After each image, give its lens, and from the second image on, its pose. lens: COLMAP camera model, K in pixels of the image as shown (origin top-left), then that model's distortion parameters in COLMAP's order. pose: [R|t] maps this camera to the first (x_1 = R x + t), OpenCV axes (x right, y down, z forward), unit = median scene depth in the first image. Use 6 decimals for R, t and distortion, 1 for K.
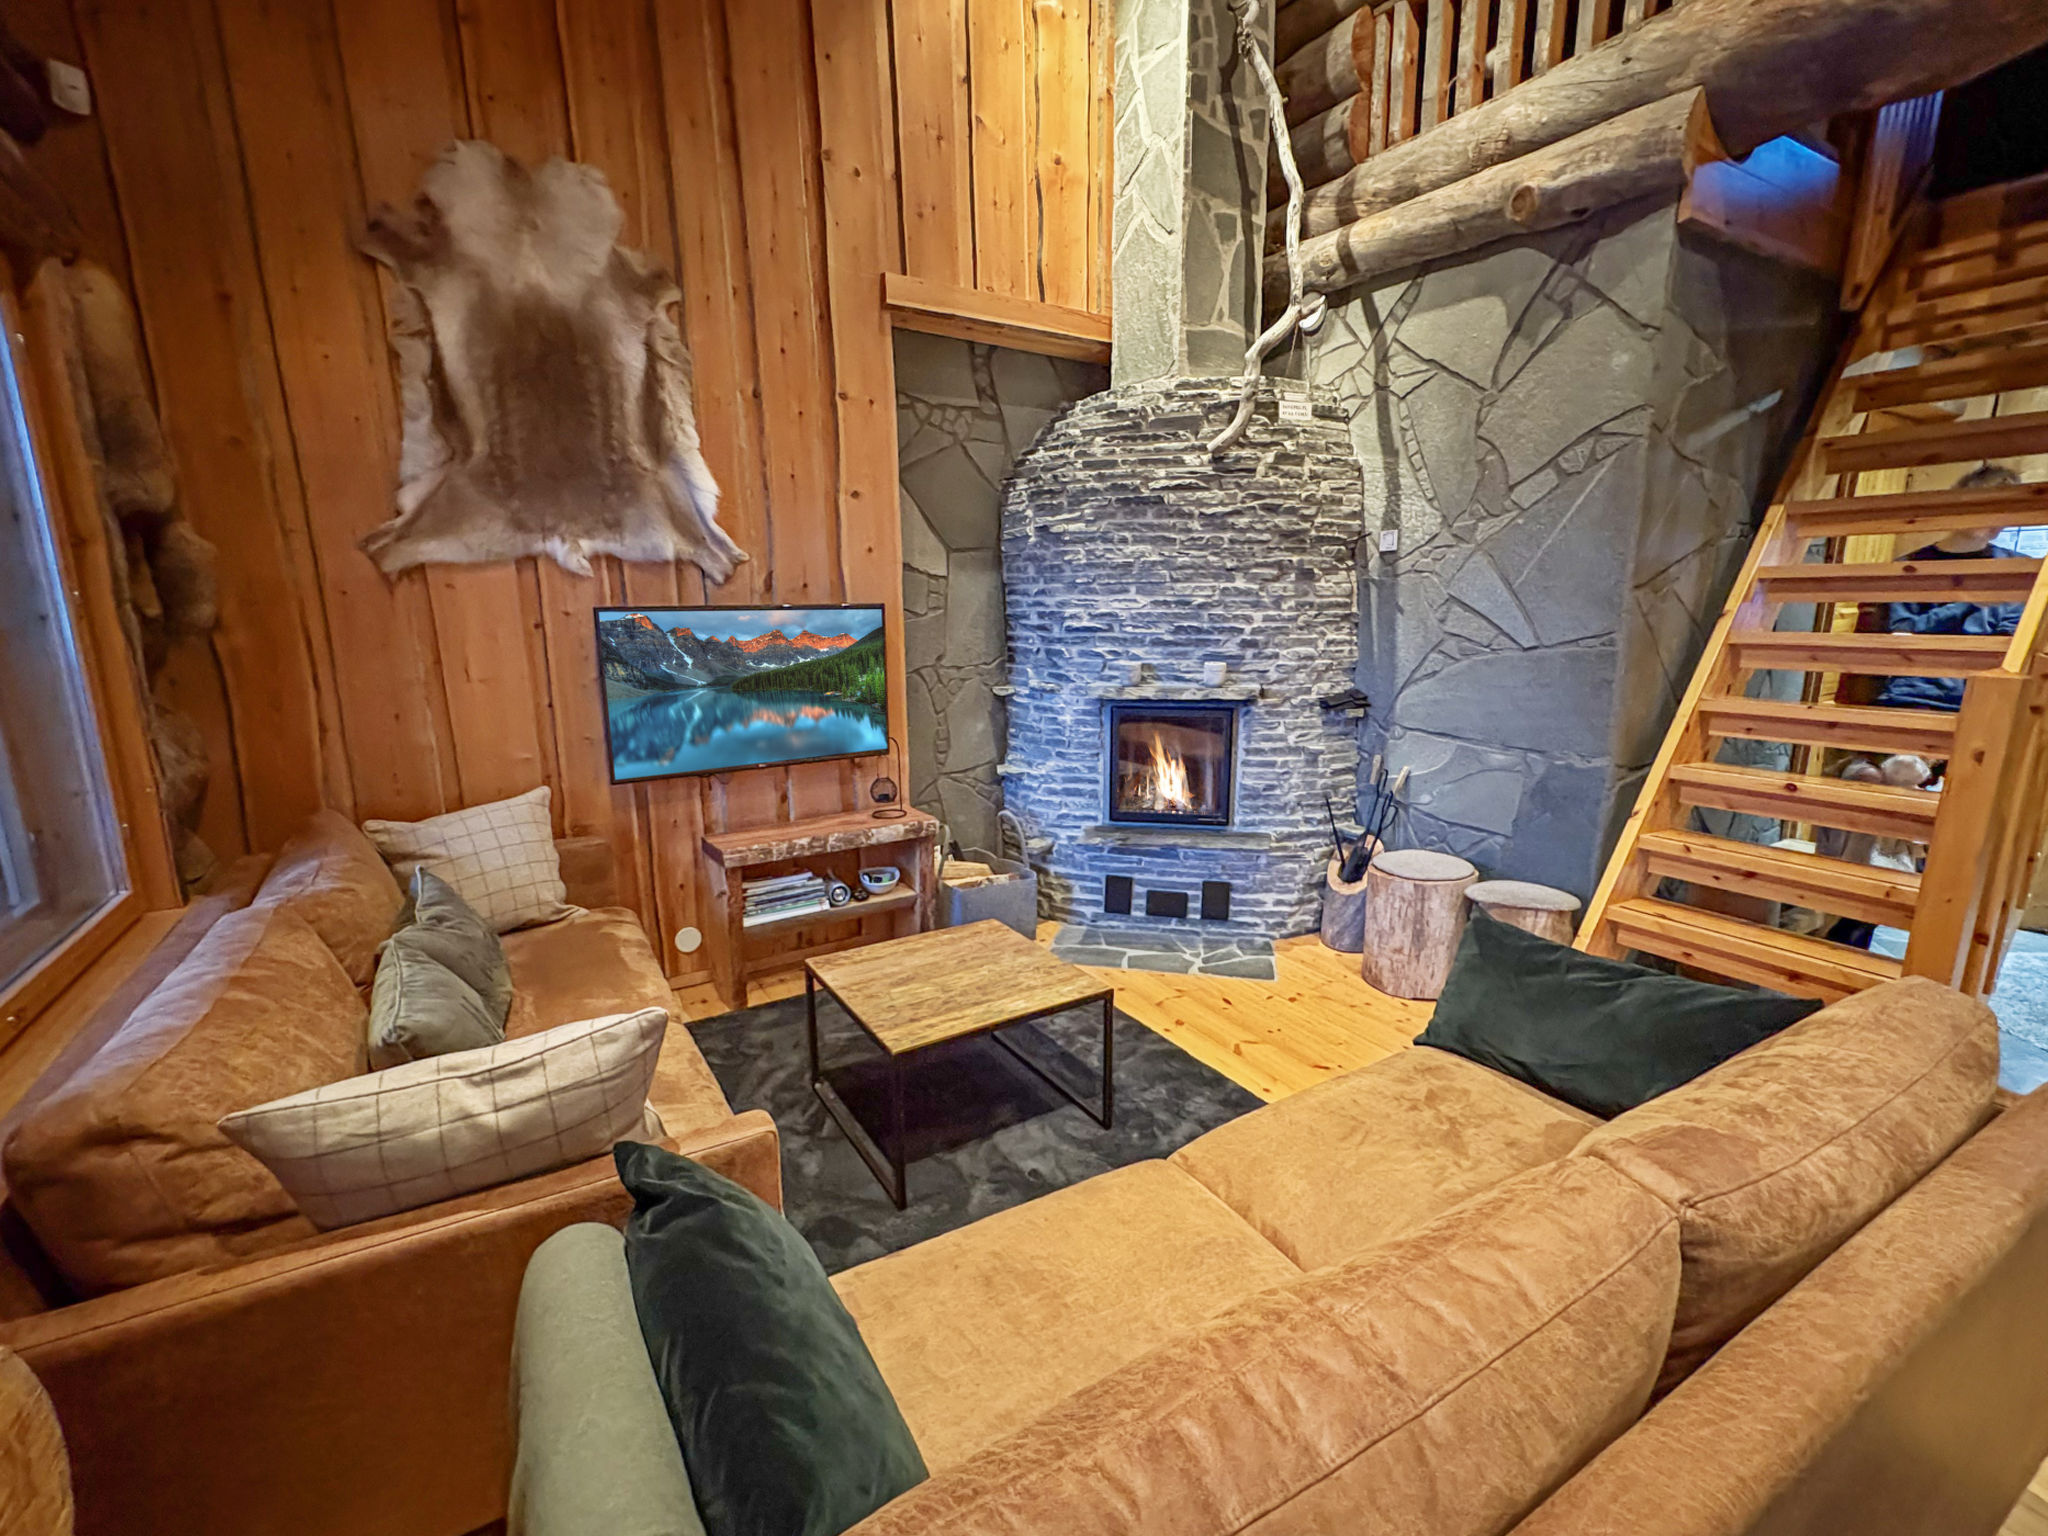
lens RADIAL K [[905.9, 0, 1017.8], [0, 905.9, 772.2], [0, 0, 1]] dist [0.023924, -0.002176]
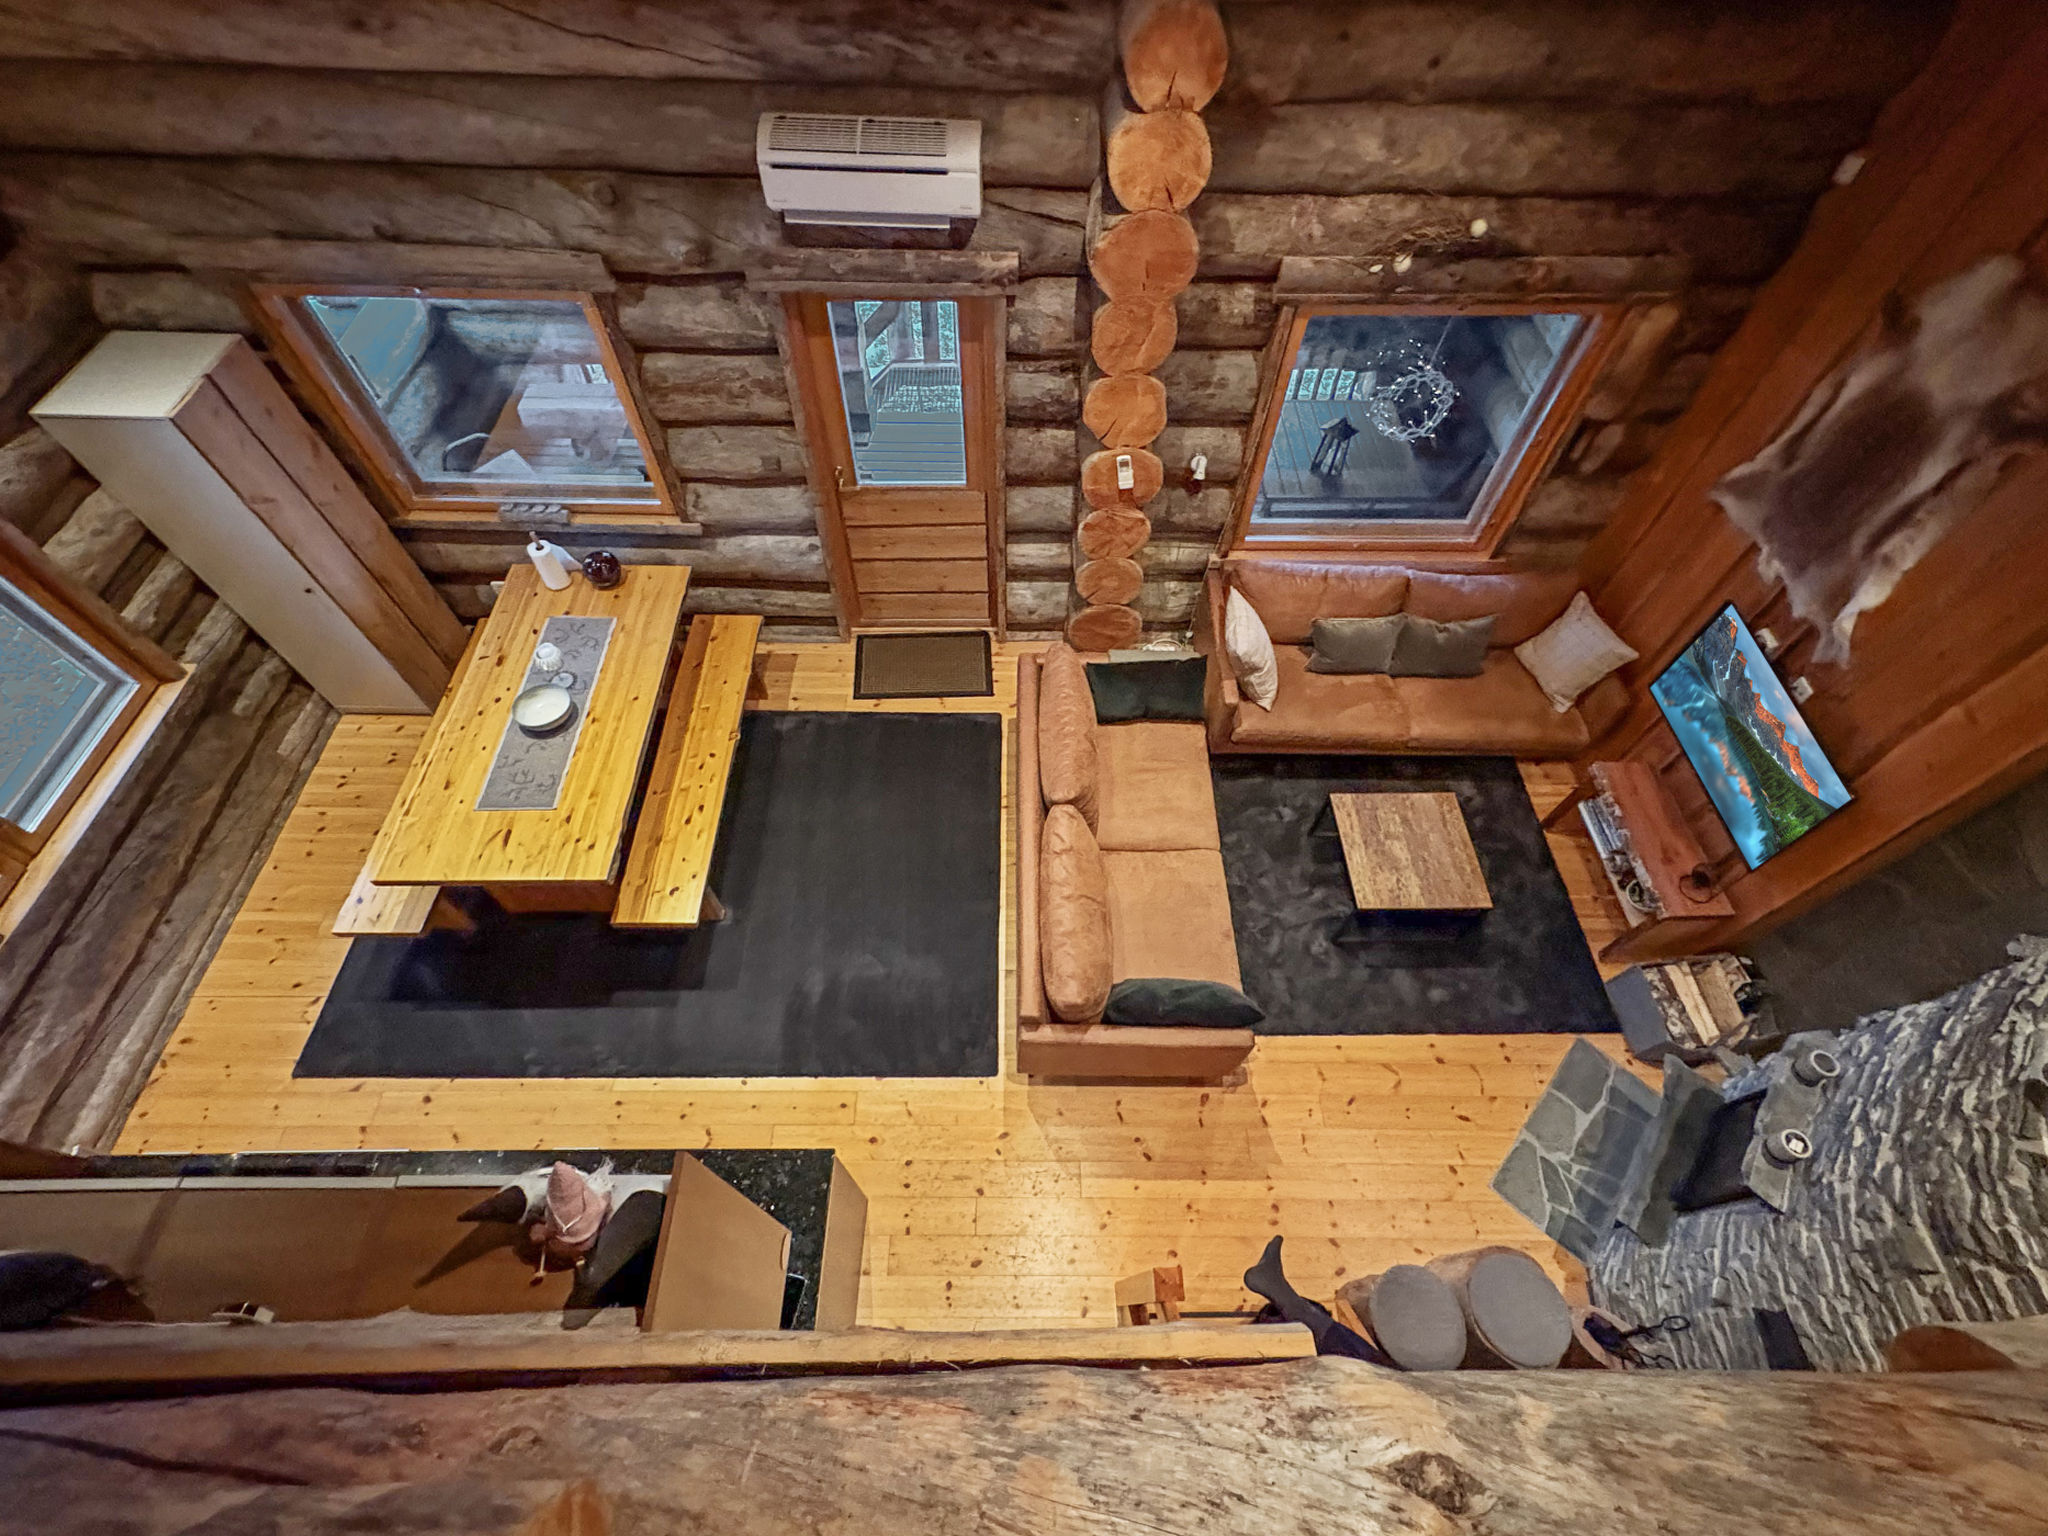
lens RADIAL K [[905.9, 0, 1030.6], [0, 905.9, 765.6], [0, 0, 1]] dist [0.023924, -0.002176]
pose [[-0.500444, 0.714656, -0.488695, 0.810088], [-0.192480, 0.458497, 0.867601, -0.961820], [0.844102, 0.528250, -0.091895, 0.363282]]
